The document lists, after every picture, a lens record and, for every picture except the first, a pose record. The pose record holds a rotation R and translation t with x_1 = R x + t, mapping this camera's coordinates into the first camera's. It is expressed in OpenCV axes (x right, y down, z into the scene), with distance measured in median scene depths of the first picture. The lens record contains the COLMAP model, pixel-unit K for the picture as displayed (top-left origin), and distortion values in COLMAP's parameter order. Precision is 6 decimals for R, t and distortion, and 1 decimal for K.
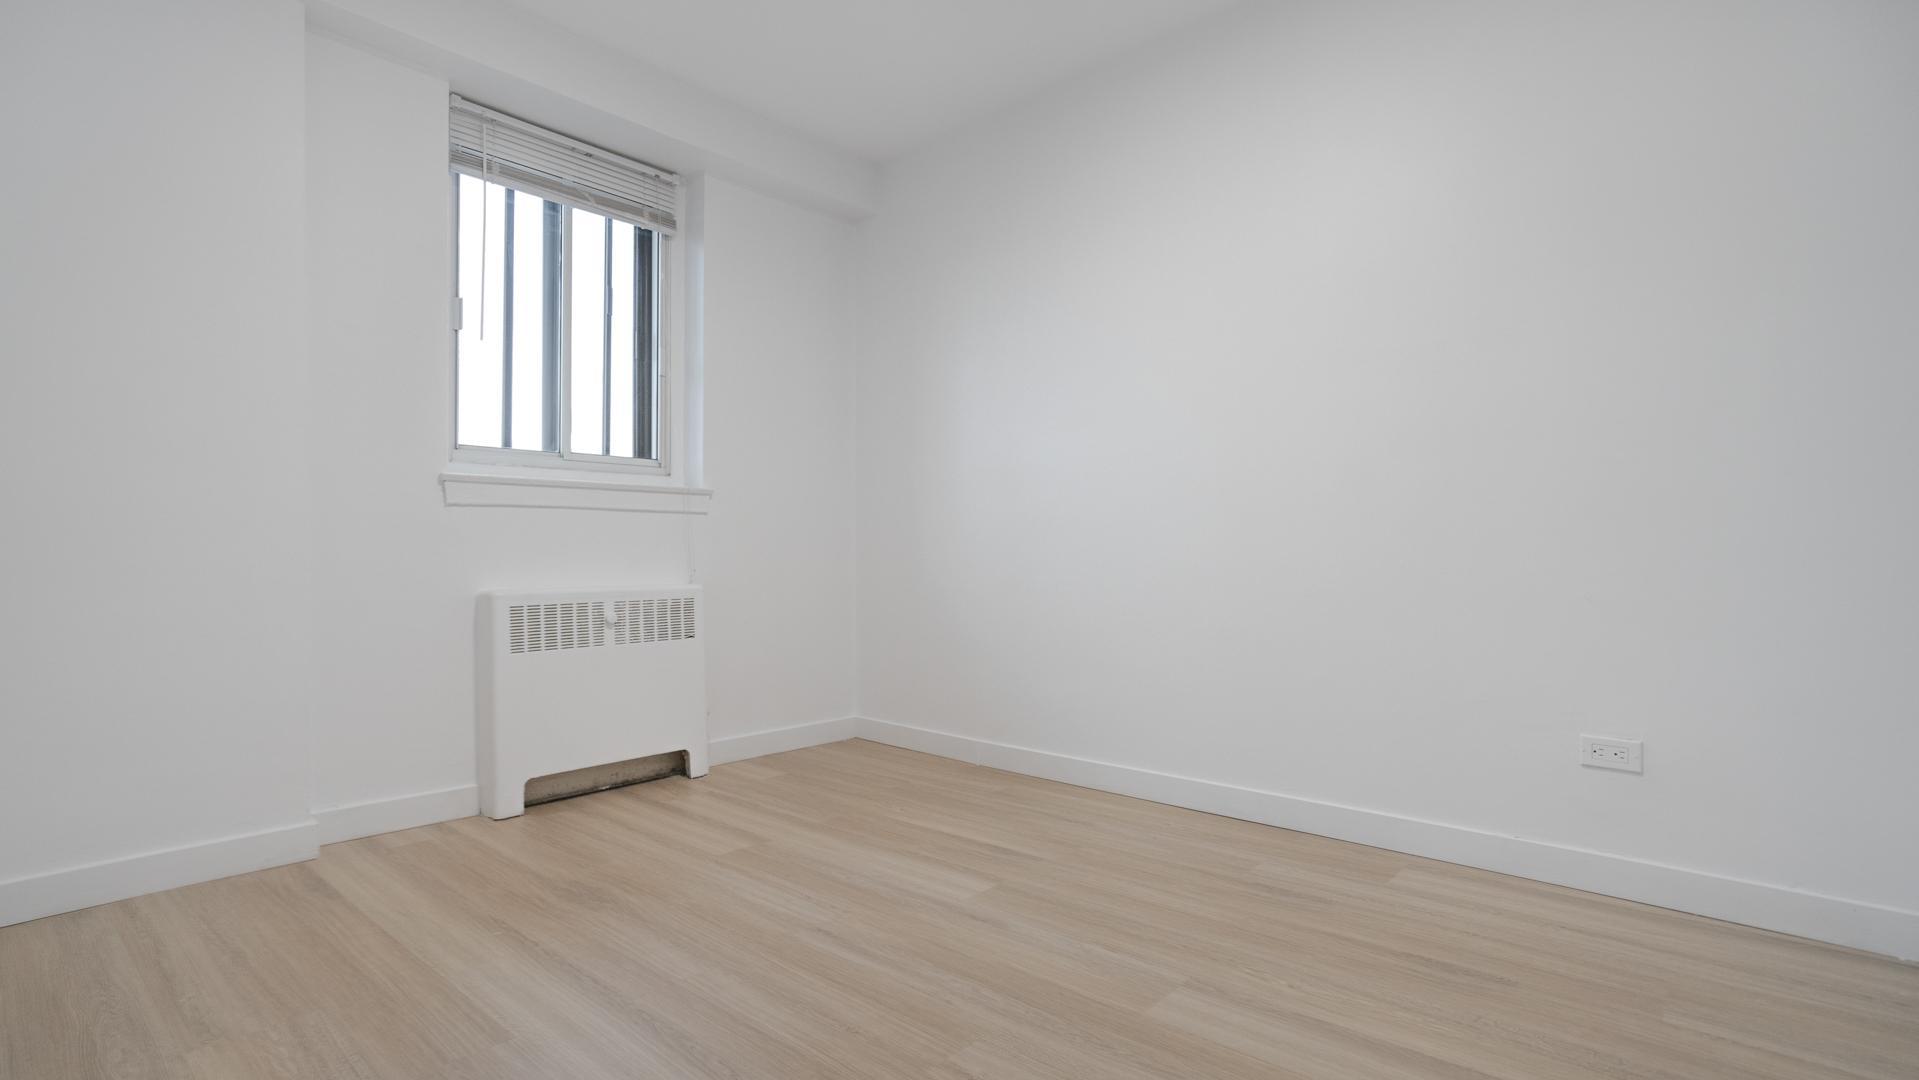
lens RADIAL K [[900.4, 0, 969.7], [0, 900.4, 531.7], [0, 0, 1]] dist [-0.030090, 0.019686]
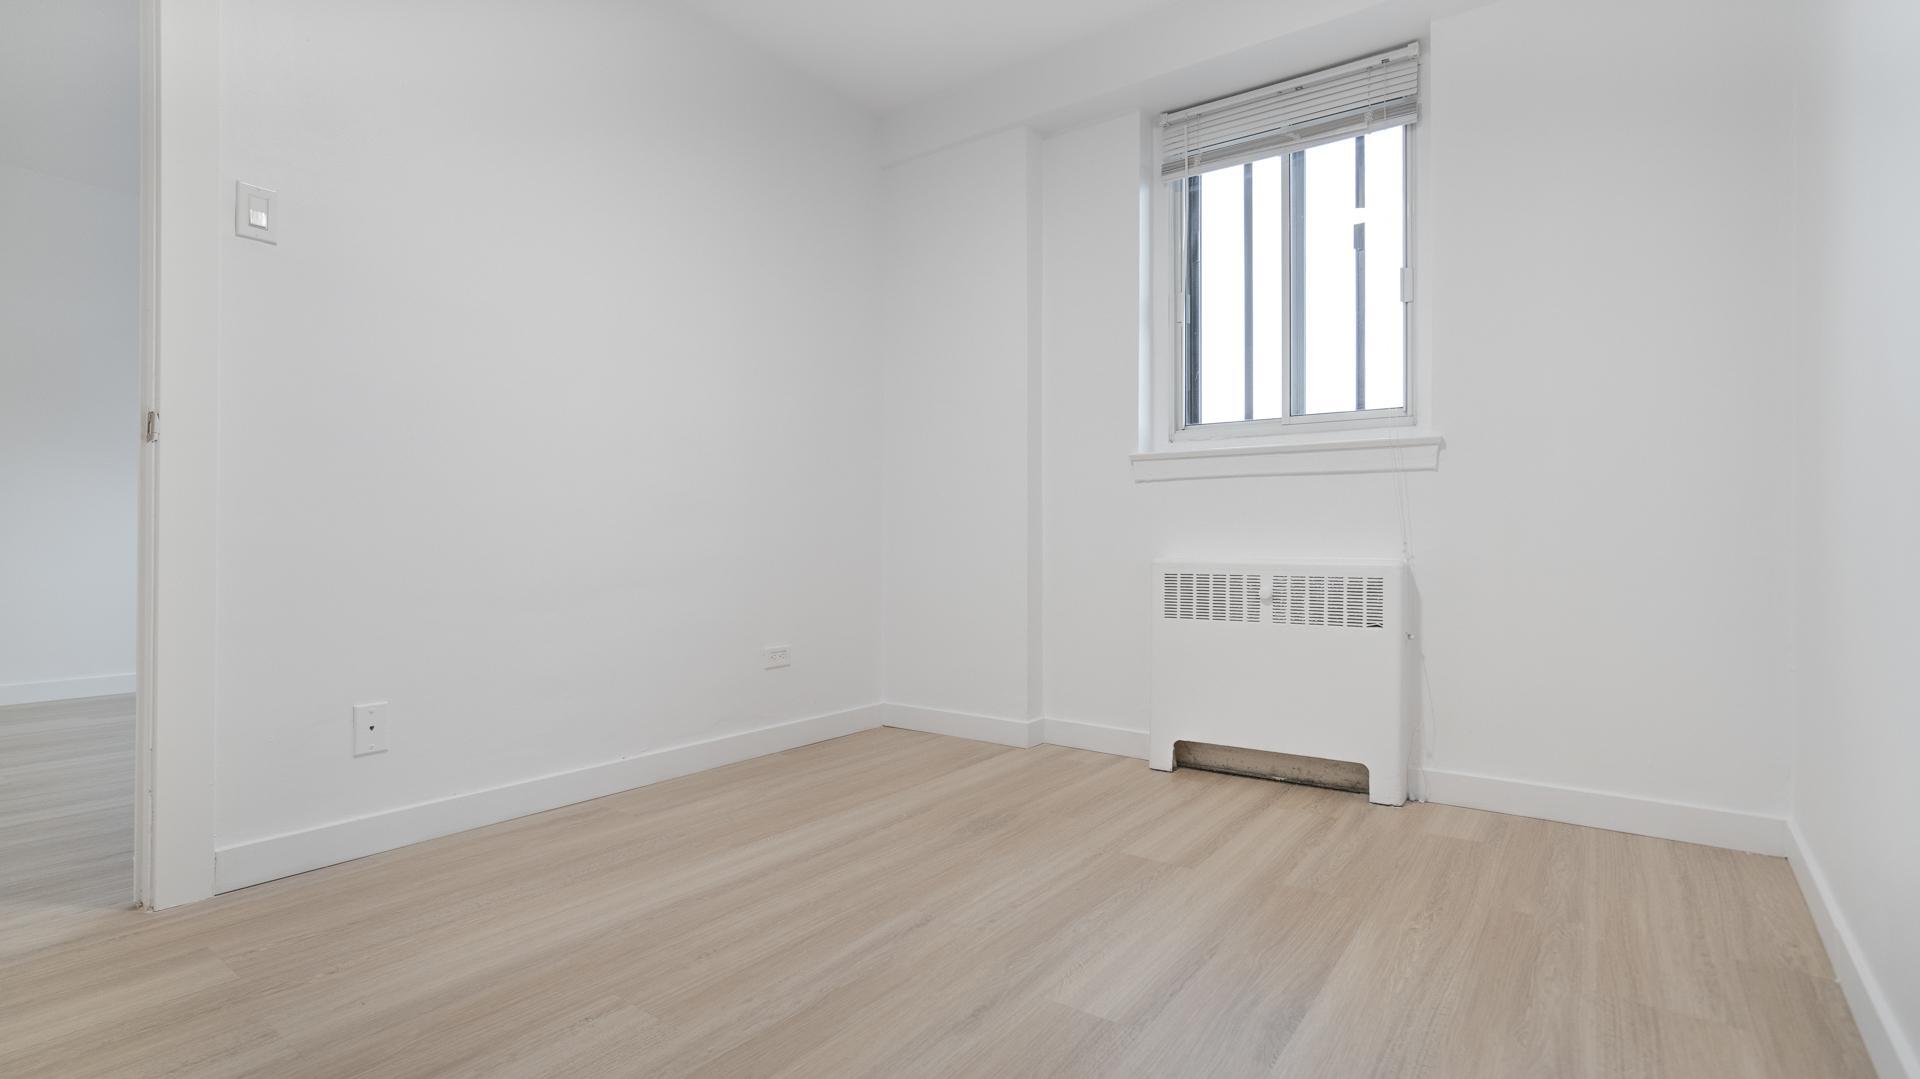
lens RADIAL K [[900.8, 0, 970.2], [0, 900.8, 531.2], [0, 0, 1]] dist [-0.030090, 0.019686]
pose [[0.089245, -0.007139, -0.995984, 0.573037], [0.023212, 0.999718, -0.005086, 0.036181], [0.995739, -0.022665, 0.089386, 0.729015]]
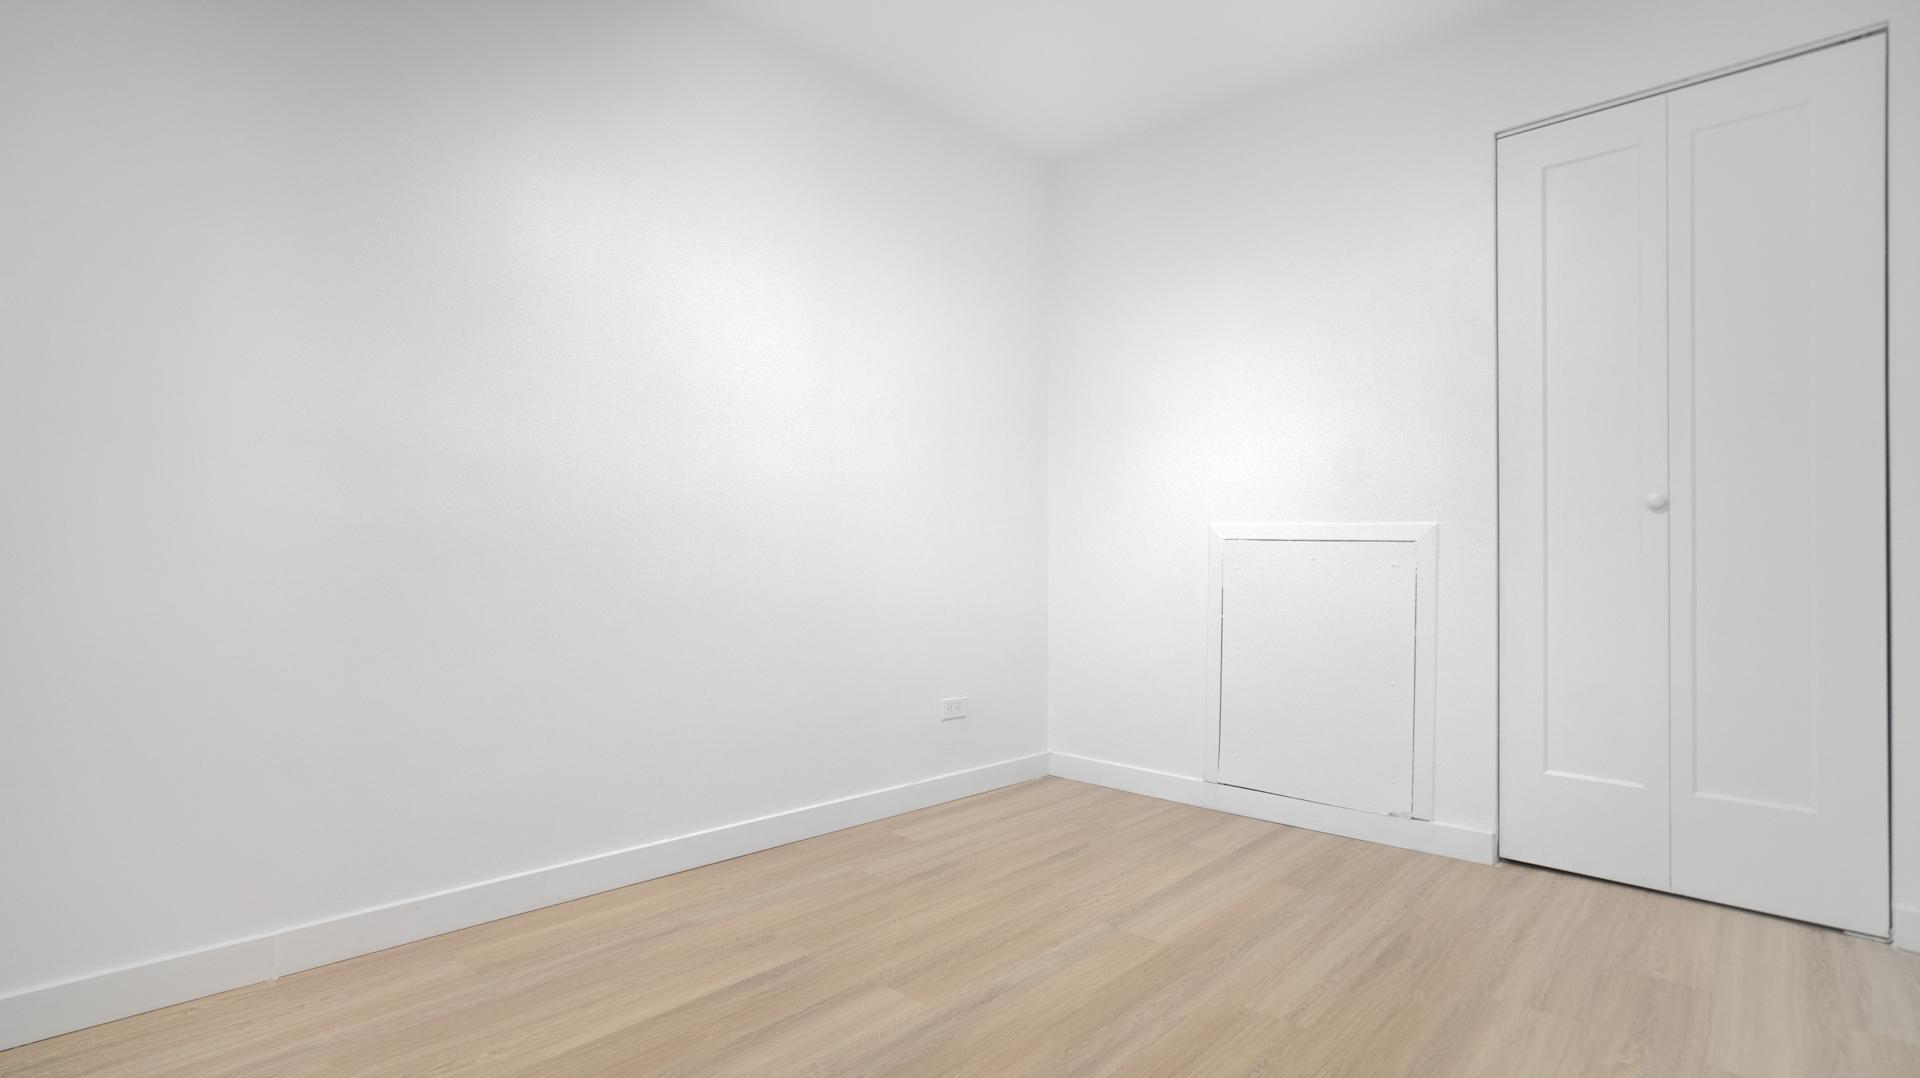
lens RADIAL K [[887.4, 0, 944.0], [0, 887.4, 542.2], [0, 0, 1]] dist [-0.019540, 0.000152]
pose [[0.049528, 0.021711, 0.998537, -0.696247], [-0.029880, 0.999348, -0.020246, -0.008420], [-0.998326, -0.028833, 0.050144, 0.788167]]
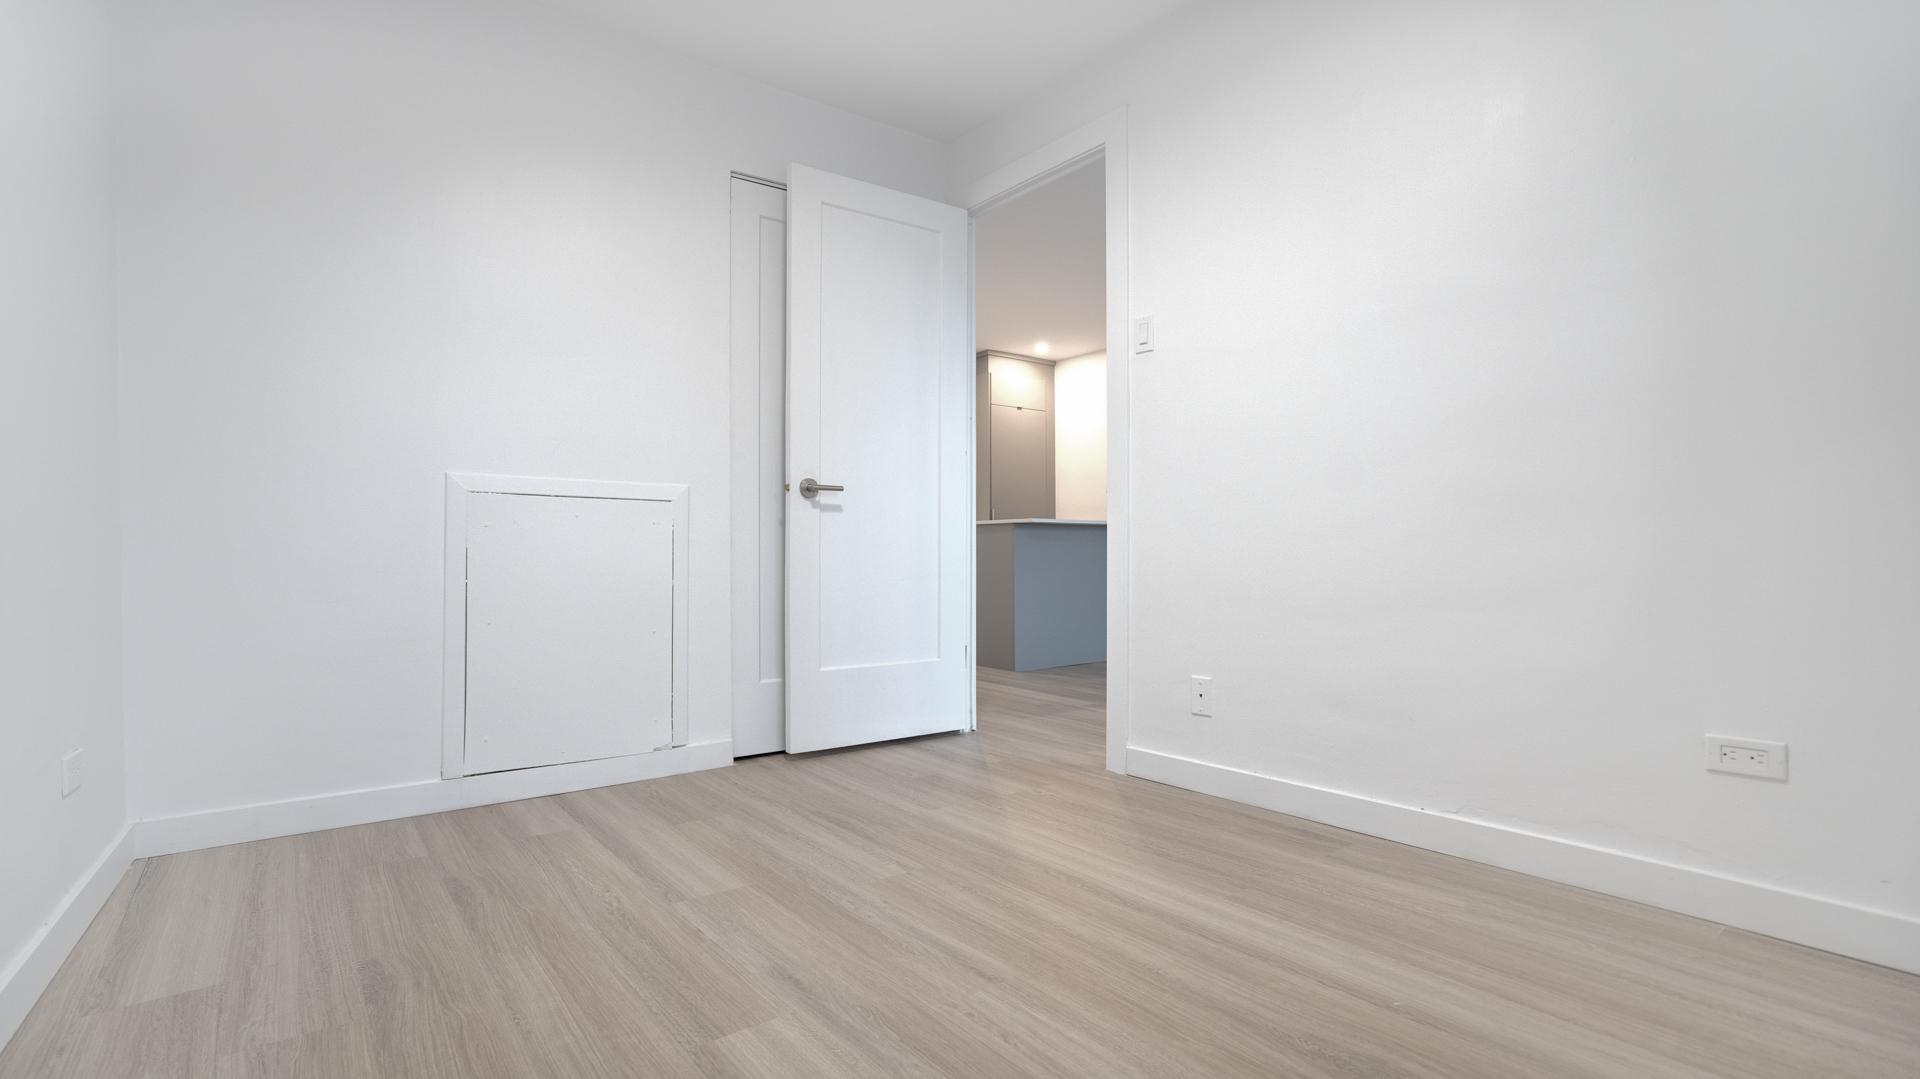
lens RADIAL K [[901.5, 0, 941.2], [0, 901.5, 555.2], [0, 0, 1]] dist [-0.029552, 0.022456]
pose [[-0.973961, 0.010750, 0.226459, -0.237389], [0.005767, 0.999727, -0.022653, 0.054368], [-0.226641, -0.020757, -0.973757, 1.371062]]
